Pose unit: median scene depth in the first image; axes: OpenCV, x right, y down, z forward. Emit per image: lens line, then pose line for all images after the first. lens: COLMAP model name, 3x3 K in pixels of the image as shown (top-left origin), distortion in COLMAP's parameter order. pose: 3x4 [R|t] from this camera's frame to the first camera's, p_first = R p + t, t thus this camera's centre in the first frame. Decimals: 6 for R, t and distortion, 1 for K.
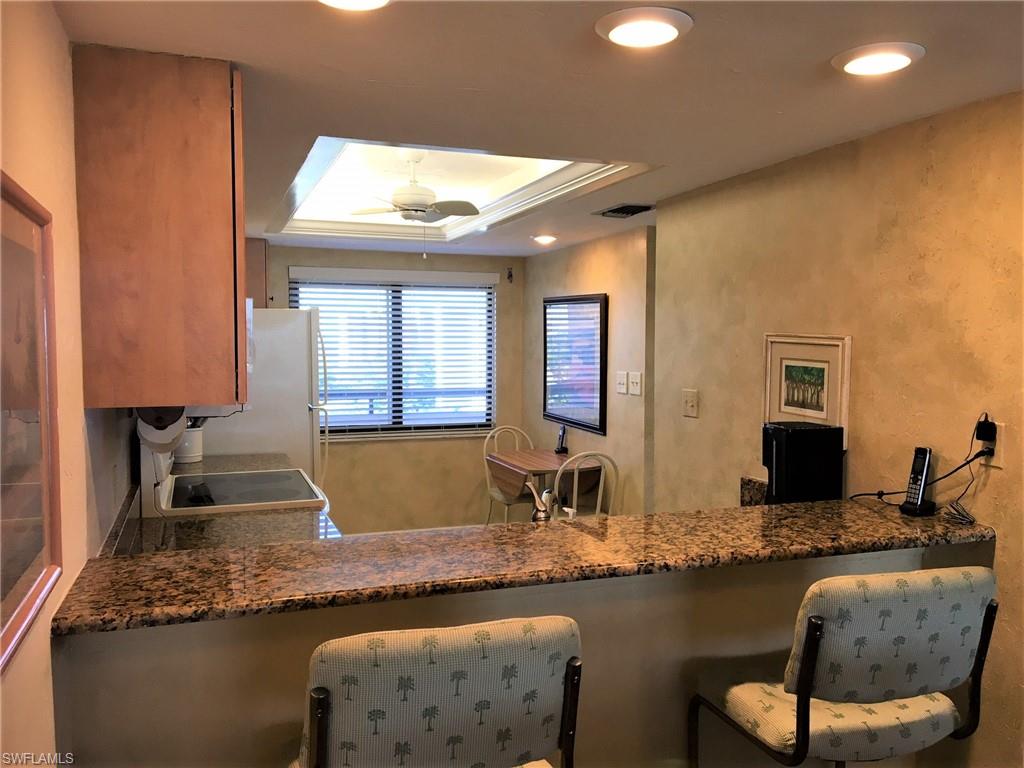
lens RADIAL K [[863.1, 0, 510.9], [0, 863.1, 386.0], [0, 0, 1]] dist [0.038469, -0.006651]
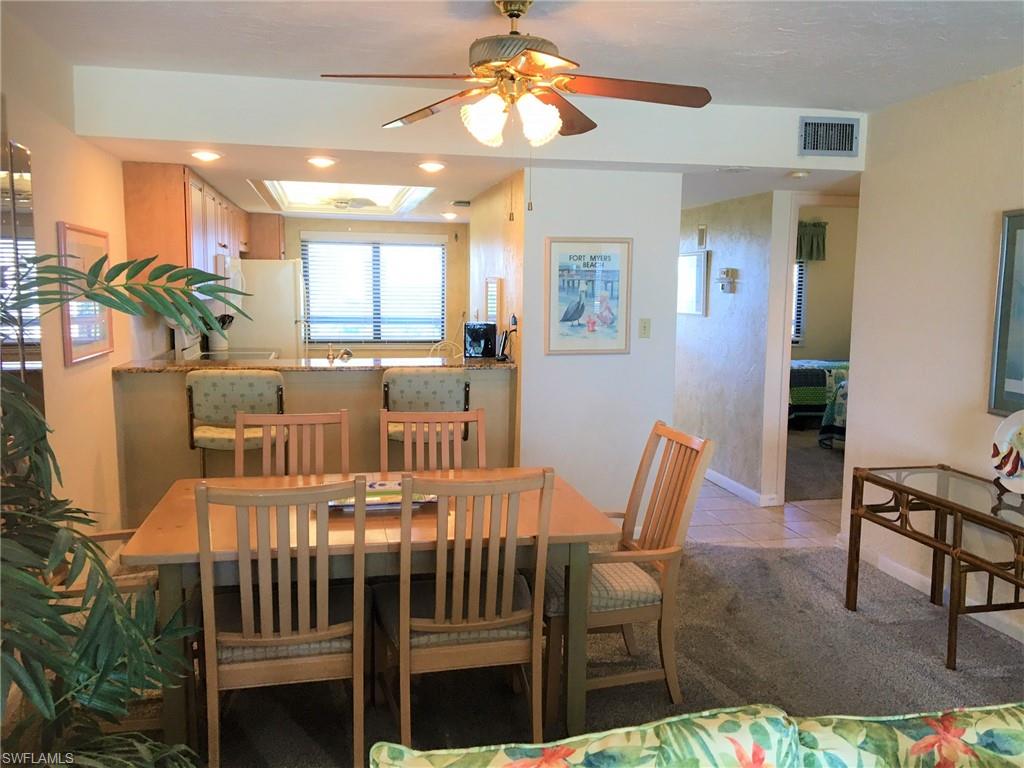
lens RADIAL K [[863.1, 0, 517.2], [0, 863.1, 381.8], [0, 0, 1]] dist [0.038469, -0.006651]
pose [[0.991620, 0.022441, -0.127224, 0.316366], [-0.015195, 0.998222, 0.057642, 0.030775], [0.128292, -0.055225, 0.990198, -0.457187]]
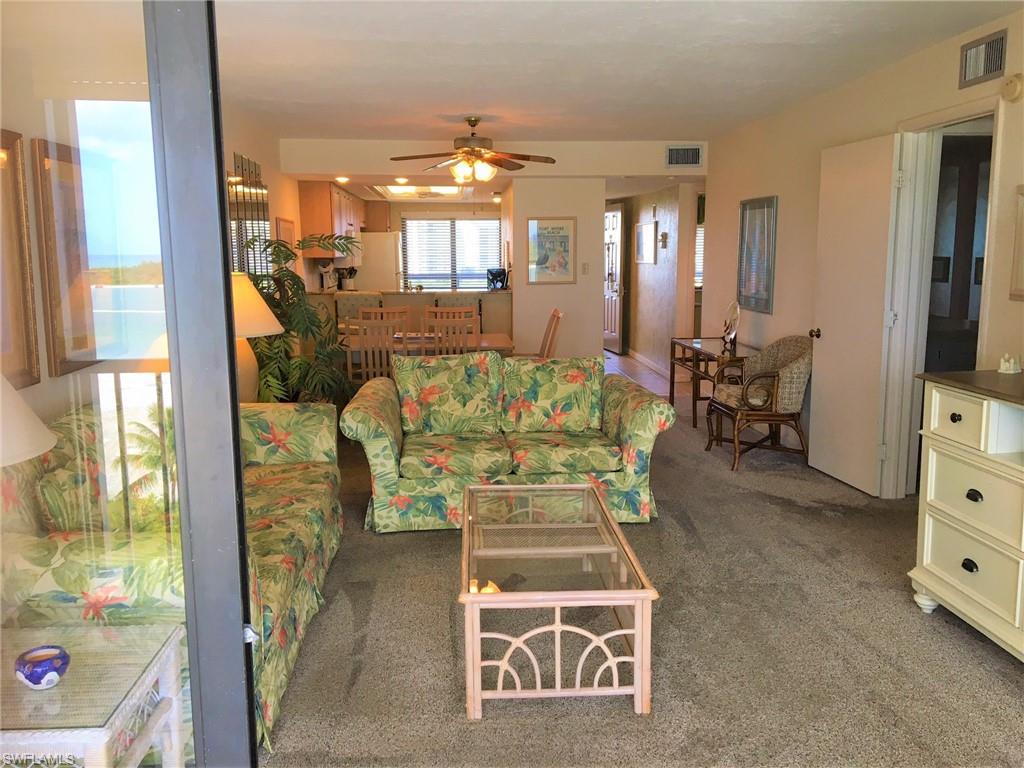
lens RADIAL K [[863.1, 0, 509.3], [0, 863.1, 384.4], [0, 0, 1]] dist [0.038469, -0.006651]
pose [[0.963554, 0.033069, -0.265463, 0.605144], [-0.006351, 0.994878, 0.100882, 0.073884], [0.267439, -0.095520, 0.958829, -1.065928]]
